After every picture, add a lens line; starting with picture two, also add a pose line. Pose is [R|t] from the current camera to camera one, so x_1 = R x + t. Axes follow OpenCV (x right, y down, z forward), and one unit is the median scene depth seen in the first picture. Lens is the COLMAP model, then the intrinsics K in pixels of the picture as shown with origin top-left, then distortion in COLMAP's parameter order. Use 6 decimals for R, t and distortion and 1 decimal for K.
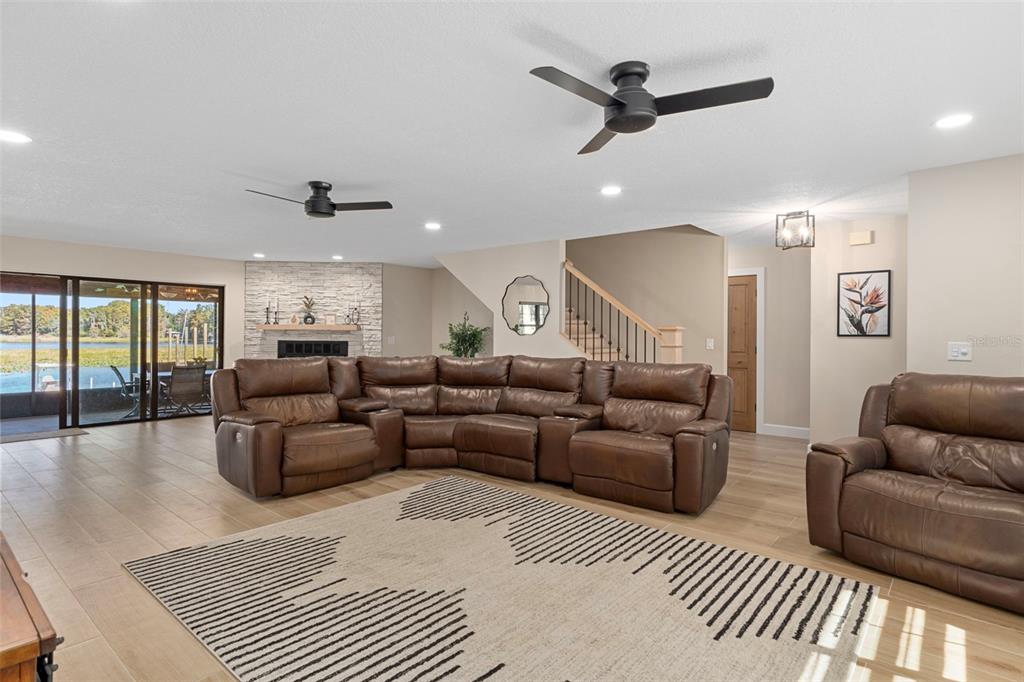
lens RADIAL K [[534.6, 0, 507.9], [0, 534.6, 338.7], [0, 0, 1]] dist [0.001102, 0.000035]
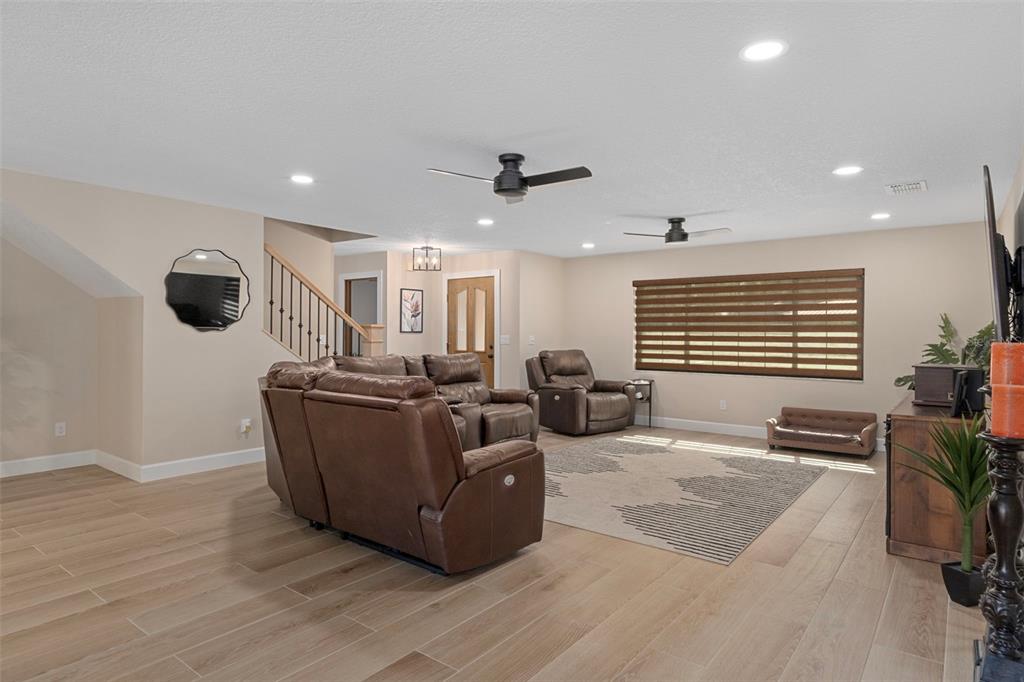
lens RADIAL K [[588.7, 0, 512.1], [0, 588.7, 337.8], [0, 0, 1]] dist [0.000920, 0.000054]
pose [[-0.055627, -0.013205, 0.998364, -1.728341], [0.000723, 0.999912, 0.013266, -0.018964], [-0.998451, 0.001460, -0.055613, 1.409544]]
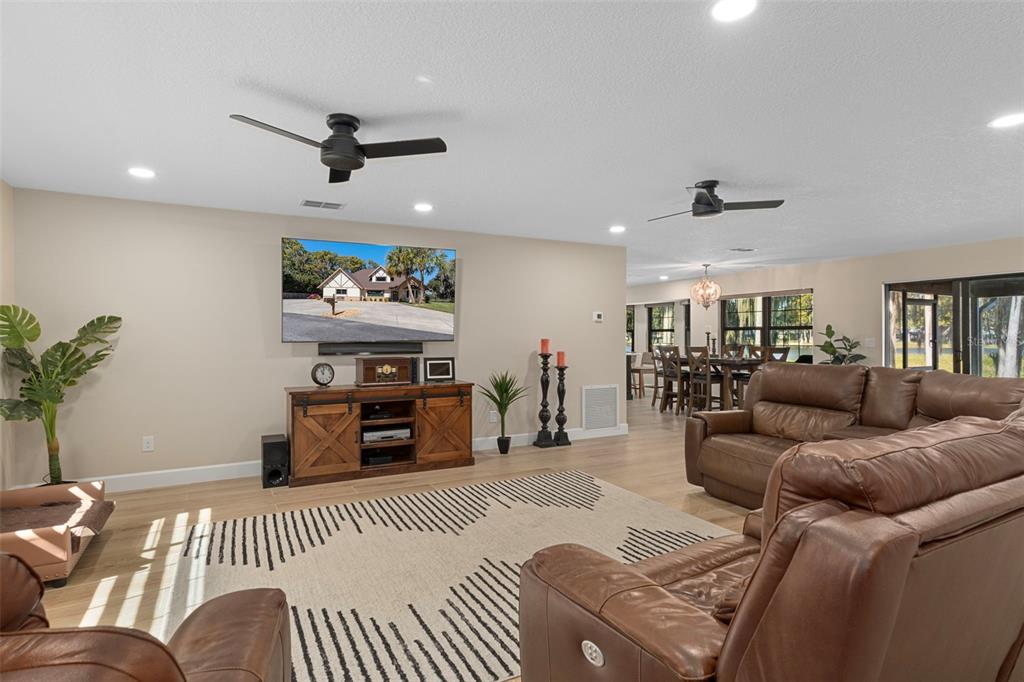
lens RADIAL K [[534.6, 0, 505.0], [0, 534.6, 337.0], [0, 0, 1]] dist [0.001102, 0.000035]
pose [[-0.369494, -0.004257, -0.929223, 0.928989], [-0.005805, 0.999981, -0.002273, -0.004356], [0.929215, 0.004555, -0.369512, 1.364047]]
